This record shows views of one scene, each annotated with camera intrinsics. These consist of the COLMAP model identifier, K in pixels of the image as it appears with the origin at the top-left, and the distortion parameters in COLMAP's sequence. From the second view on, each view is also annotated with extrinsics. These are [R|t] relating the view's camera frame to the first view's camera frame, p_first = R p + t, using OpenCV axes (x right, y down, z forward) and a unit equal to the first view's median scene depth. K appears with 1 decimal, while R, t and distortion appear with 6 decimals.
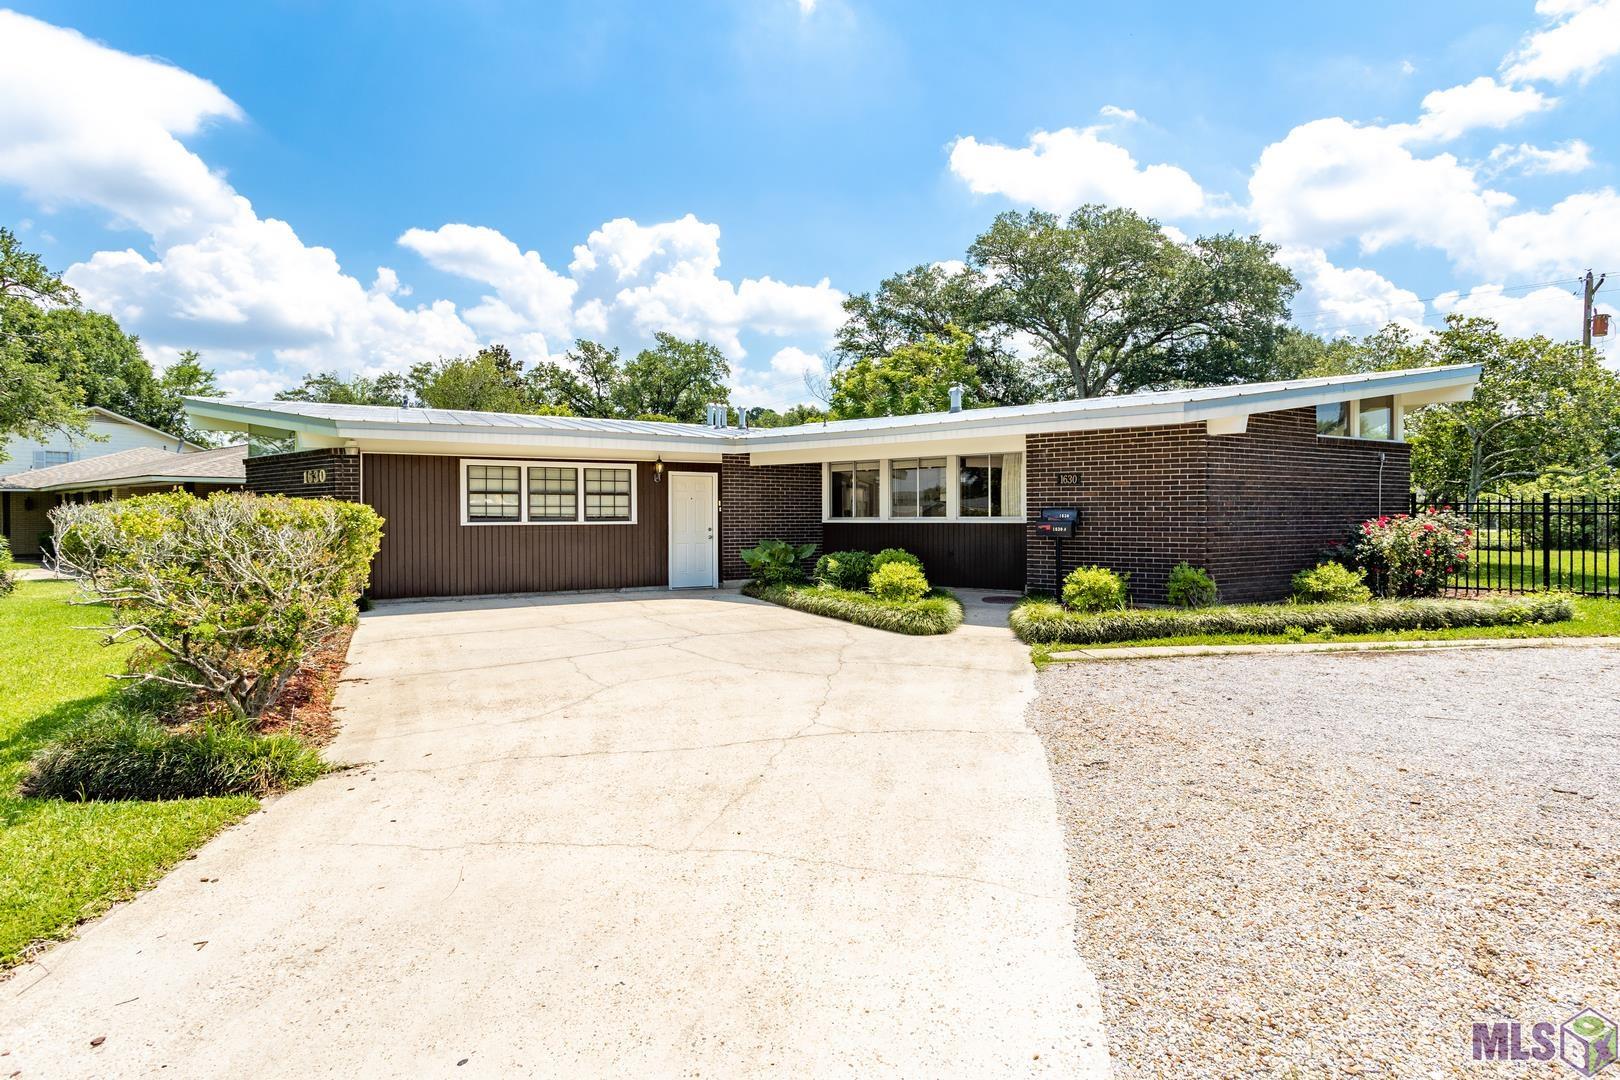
lens RADIAL K [[785.2, 0, 817.8], [0, 785.2, 517.2], [0, 0, 1]] dist [0.001222, 0.003554]
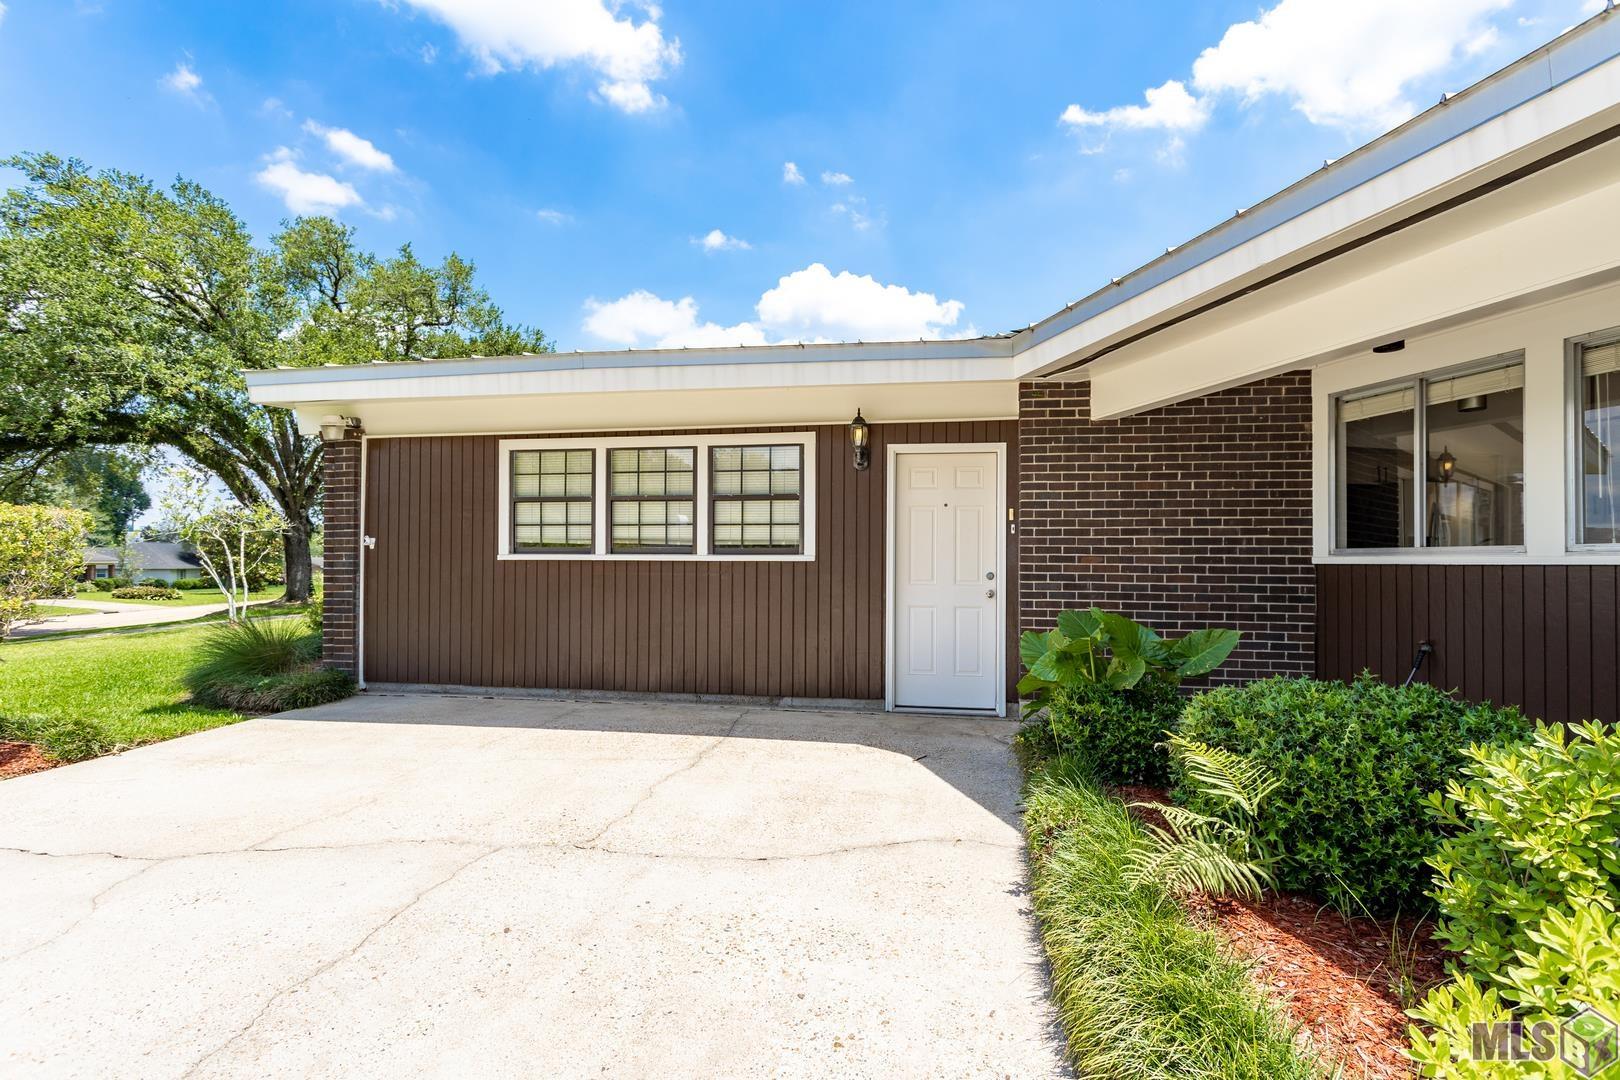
lens RADIAL K [[785.2, 0, 822.9], [0, 785.2, 536.5], [0, 0, 1]] dist [0.001222, 0.003554]
pose [[0.776468, -0.005593, -0.630132, 0.062285], [-0.003544, 0.999906, -0.013241, 0.000306], [0.630147, 0.012515, 0.776375, 0.625167]]
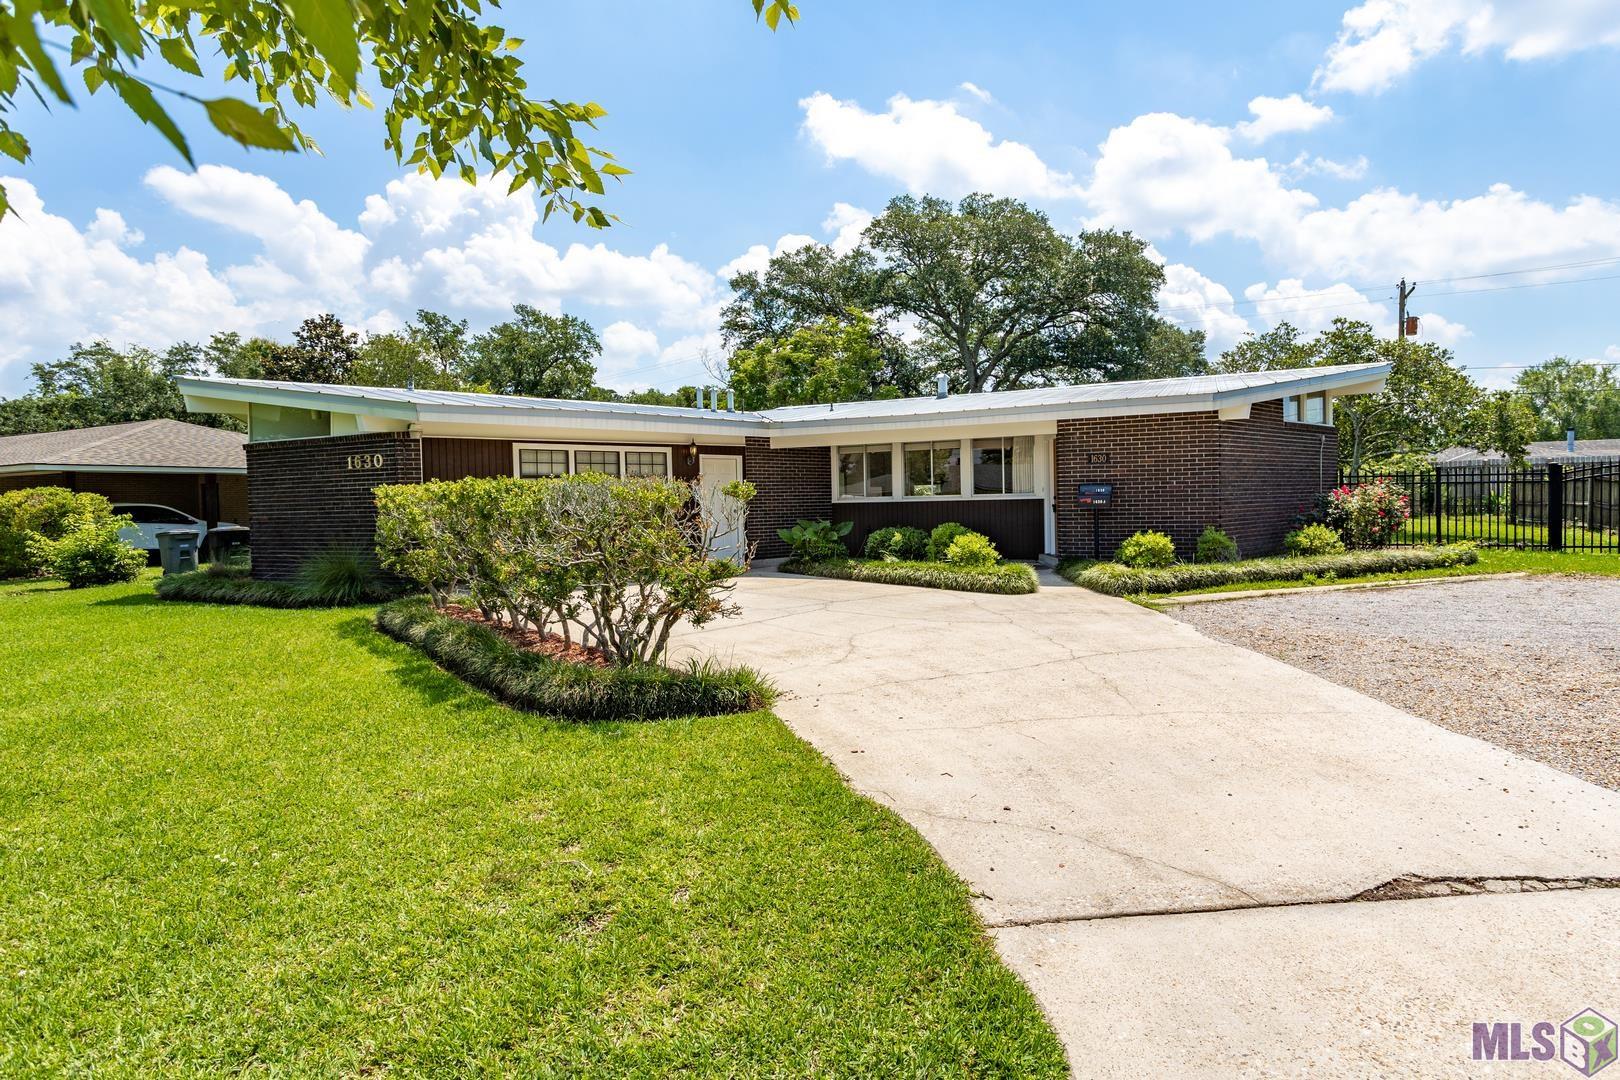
lens RADIAL K [[828.0, 0, 820.9], [0, 828.0, 529.1], [0, 0, 1]] dist [0.004005, 0.002650]
pose [[0.979463, -0.024417, 0.200139, -0.251313], [0.018452, 0.999330, 0.031616, 0.006919], [-0.200777, -0.027274, 0.979257, -0.084737]]
